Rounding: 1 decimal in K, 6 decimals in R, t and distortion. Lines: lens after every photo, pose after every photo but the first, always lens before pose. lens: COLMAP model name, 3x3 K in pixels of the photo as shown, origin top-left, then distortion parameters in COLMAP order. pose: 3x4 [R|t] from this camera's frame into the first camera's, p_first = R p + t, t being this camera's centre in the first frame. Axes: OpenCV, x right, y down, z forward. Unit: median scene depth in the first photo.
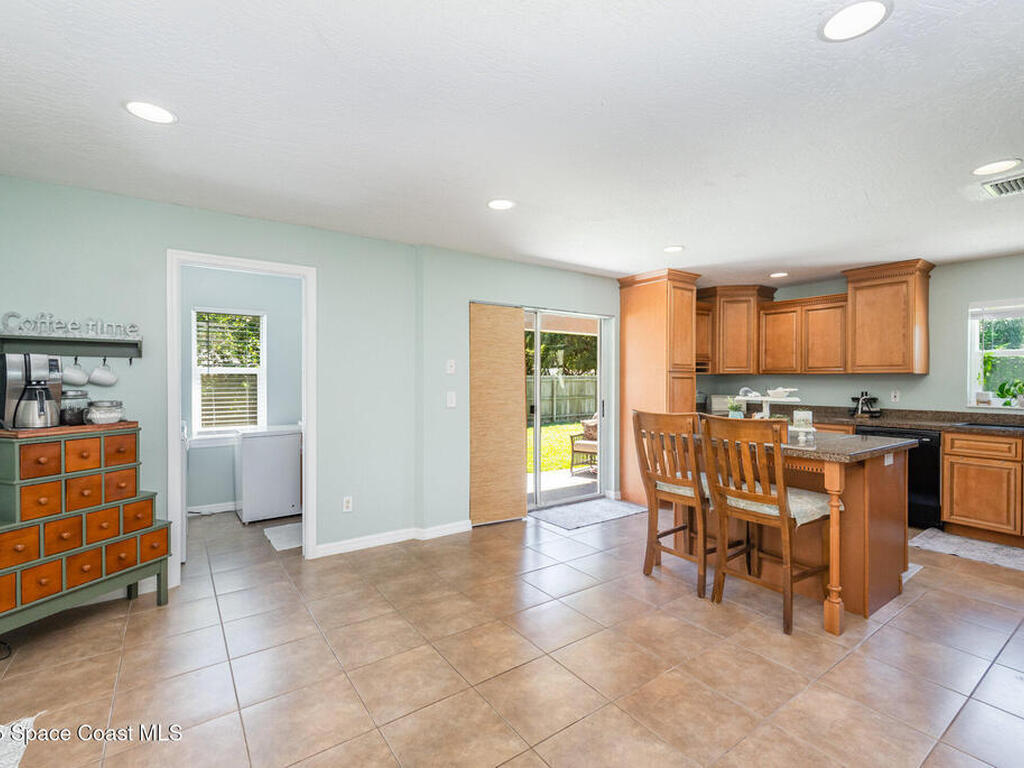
lens RADIAL K [[480.2, 0, 510.2], [0, 480.2, 379.5], [0, 0, 1]] dist [0.000475, 0.000212]
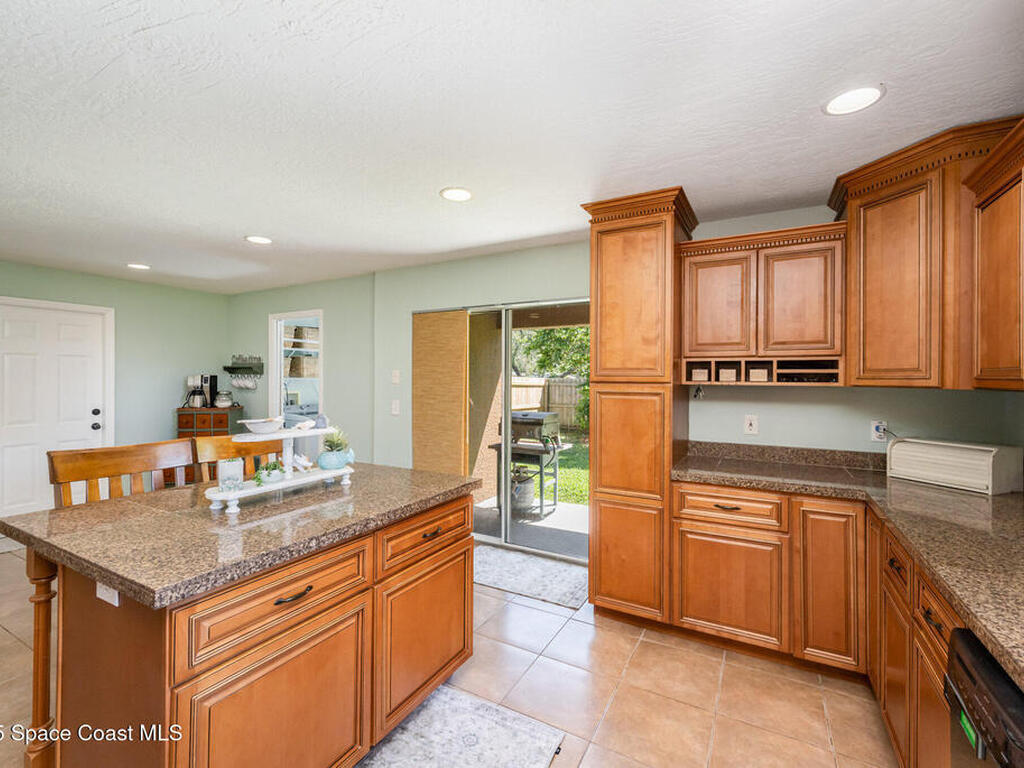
lens RADIAL K [[459.6, 0, 515.9], [0, 459.6, 379.8], [0, 0, 1]] dist [-0.002259, 0.001618]
pose [[0.435011, 0.002424, -0.900422, 0.852234], [-0.005383, 0.999986, 0.000091, -0.019984], [0.900409, 0.004808, 0.435017, 0.729713]]
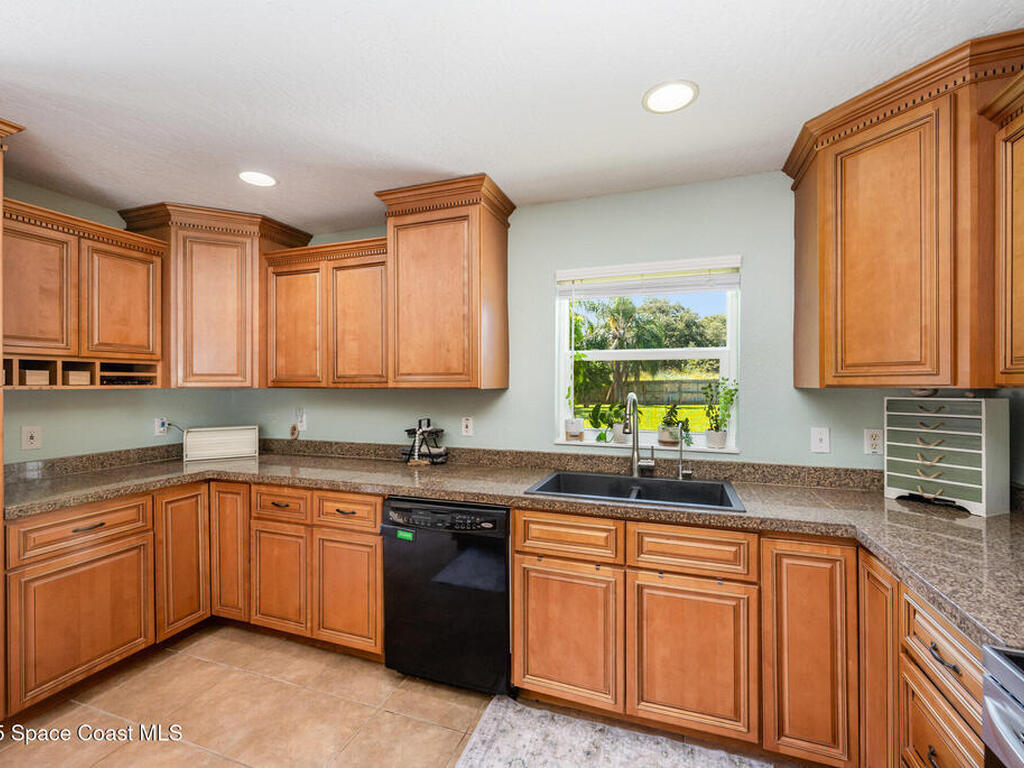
lens RADIAL K [[459.6, 0, 508.2], [0, 459.6, 381.5], [0, 0, 1]] dist [-0.002259, 0.001618]
pose [[0.819764, -0.004086, 0.572687, 0.568443], [0.005011, 0.999987, -0.000037, -0.020833], [-0.572680, 0.002900, 0.819774, 0.555989]]
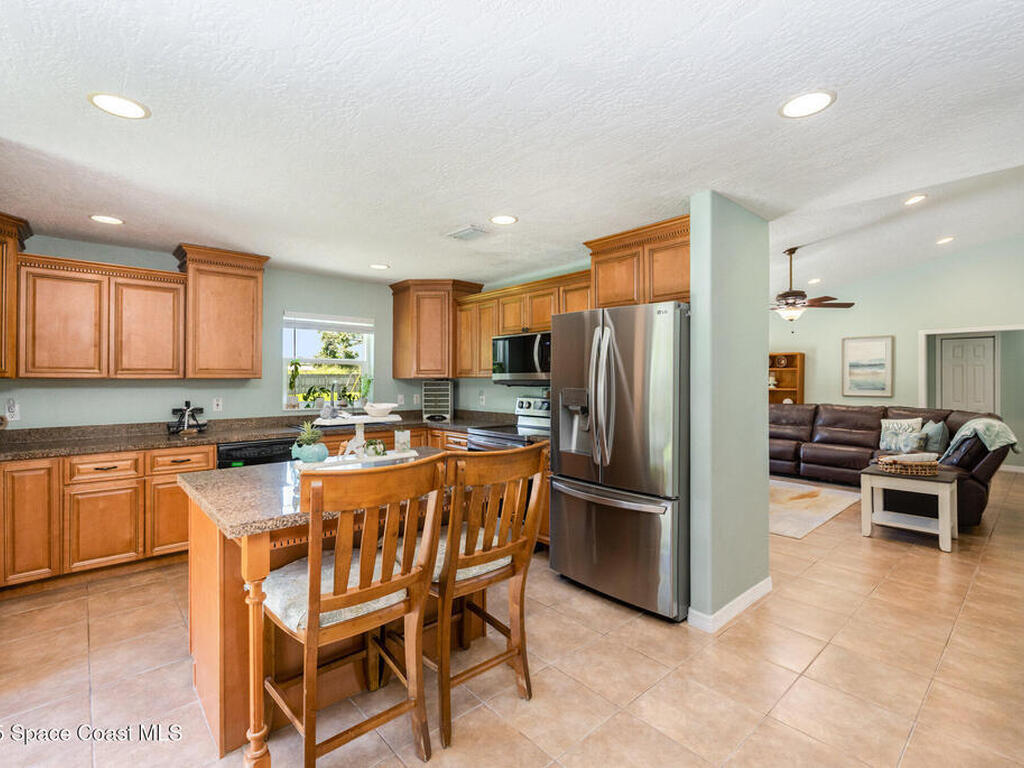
lens RADIAL K [[480.2, 0, 509.9], [0, 480.2, 375.6], [0, 0, 1]] dist [0.000475, 0.000212]
pose [[-0.116703, 0.006364, 0.993146, -0.137097], [0.001468, 0.999979, -0.006235, -0.012565], [-0.993166, 0.000731, -0.116710, 0.628567]]
